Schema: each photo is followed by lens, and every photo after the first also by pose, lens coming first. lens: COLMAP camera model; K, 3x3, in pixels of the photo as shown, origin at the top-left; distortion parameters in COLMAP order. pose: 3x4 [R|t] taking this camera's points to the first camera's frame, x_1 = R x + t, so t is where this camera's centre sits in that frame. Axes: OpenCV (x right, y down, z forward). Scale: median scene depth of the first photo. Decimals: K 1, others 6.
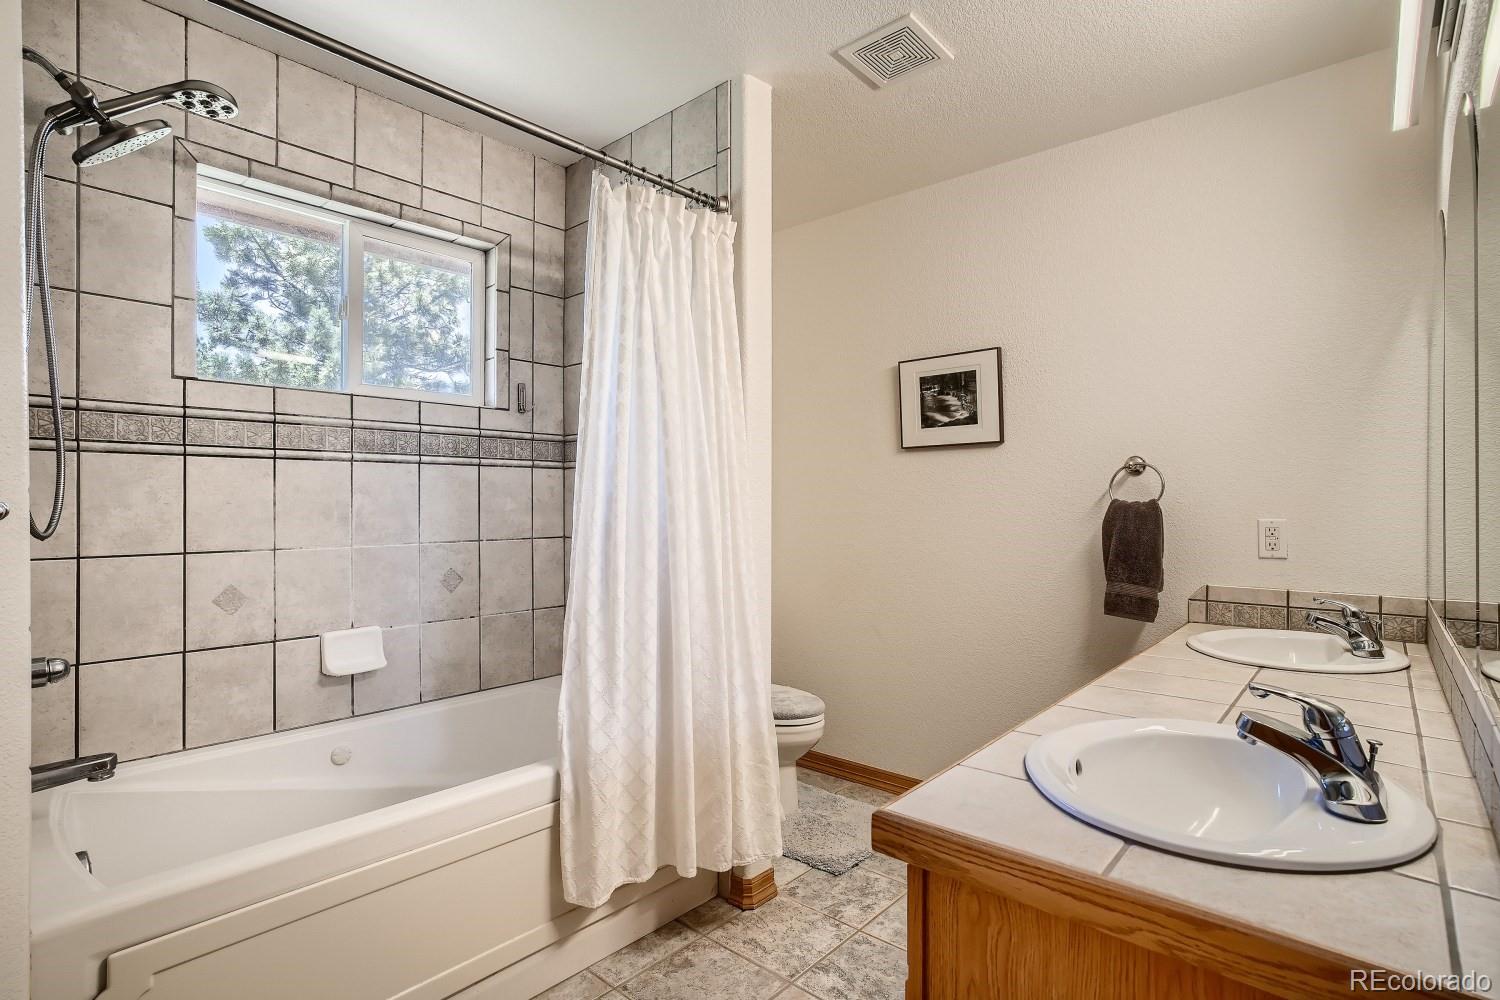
lens RADIAL K [[739.3, 0, 749.5], [0, 739.3, 491.1], [0, 0, 1]] dist [-0.042374, 0.027117]
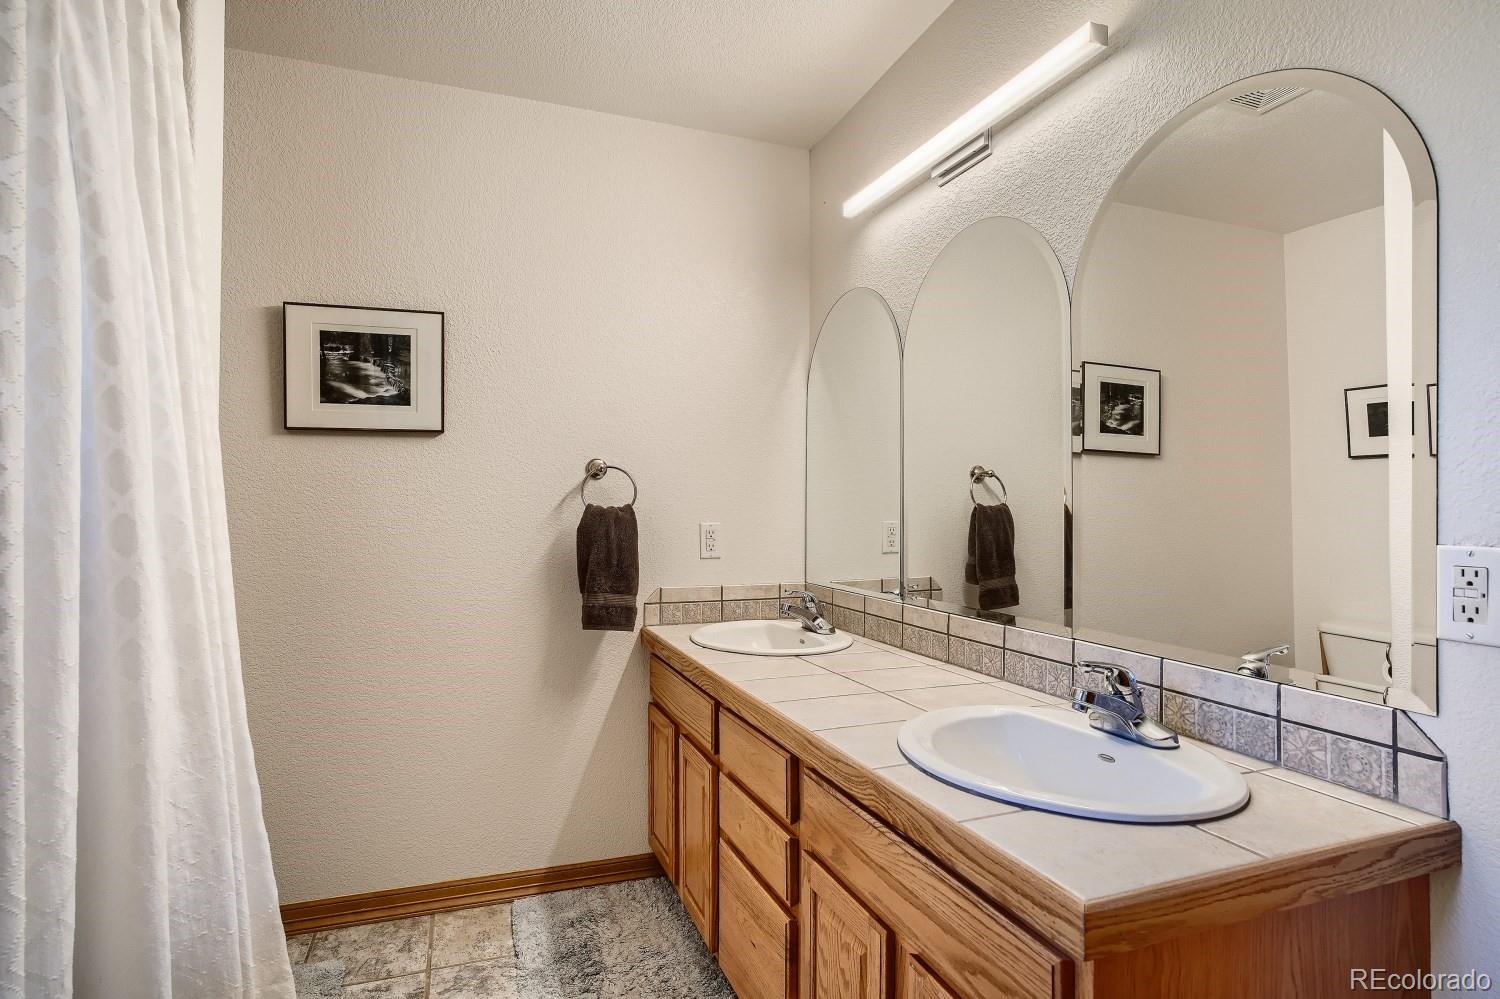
lens RADIAL K [[776.9, 0, 750.0], [0, 776.9, 499.5], [0, 0, 1]] dist [-0.047156, 0.027478]
pose [[0.483056, 0.009014, 0.875543, -0.226158], [-0.014338, 0.999894, -0.002384, 0.004203], [-0.875472, -0.011401, 0.483134, 0.296957]]
